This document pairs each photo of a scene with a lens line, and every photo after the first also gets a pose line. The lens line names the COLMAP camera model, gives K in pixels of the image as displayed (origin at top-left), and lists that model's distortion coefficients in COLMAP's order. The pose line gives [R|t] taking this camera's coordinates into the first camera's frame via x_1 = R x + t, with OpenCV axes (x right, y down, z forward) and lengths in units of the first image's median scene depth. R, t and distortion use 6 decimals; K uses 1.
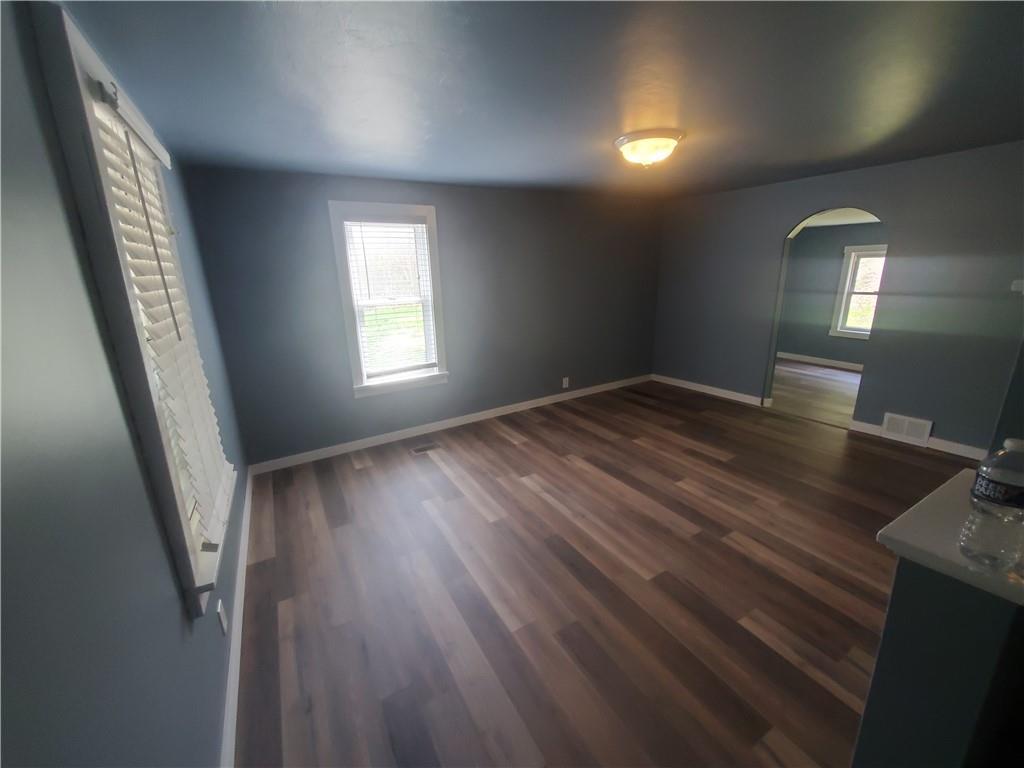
lens RADIAL K [[400.2, 0, 510.4], [0, 400.2, 381.6], [0, 0, 1]] dist [-0.003673, -0.000802]
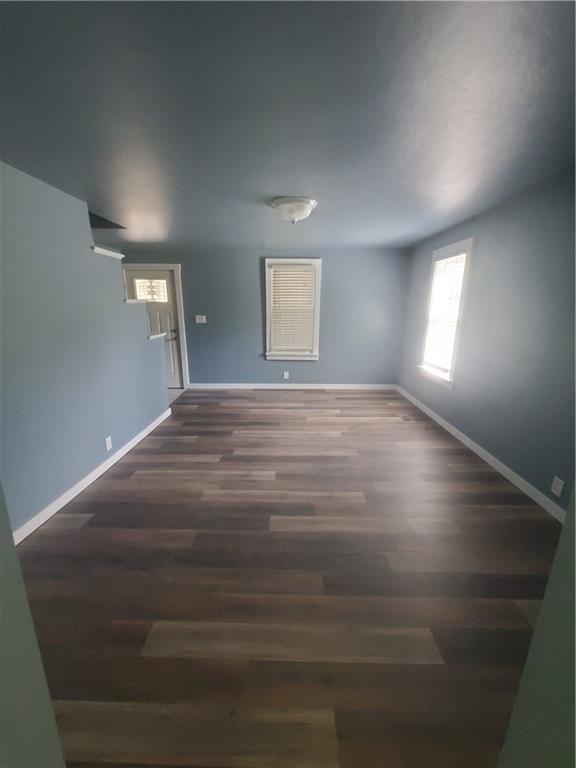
lens RADIAL K [[300.2, 0, 288.1], [0, 300.2, 384.4], [0, 0, 1]] dist [-0.003673, -0.000802]
pose [[-0.518884, 0.243559, -0.819413, 1.166658], [-0.201642, 0.896631, 0.394199, -0.379291], [0.830722, 0.369772, -0.416136, 1.424688]]
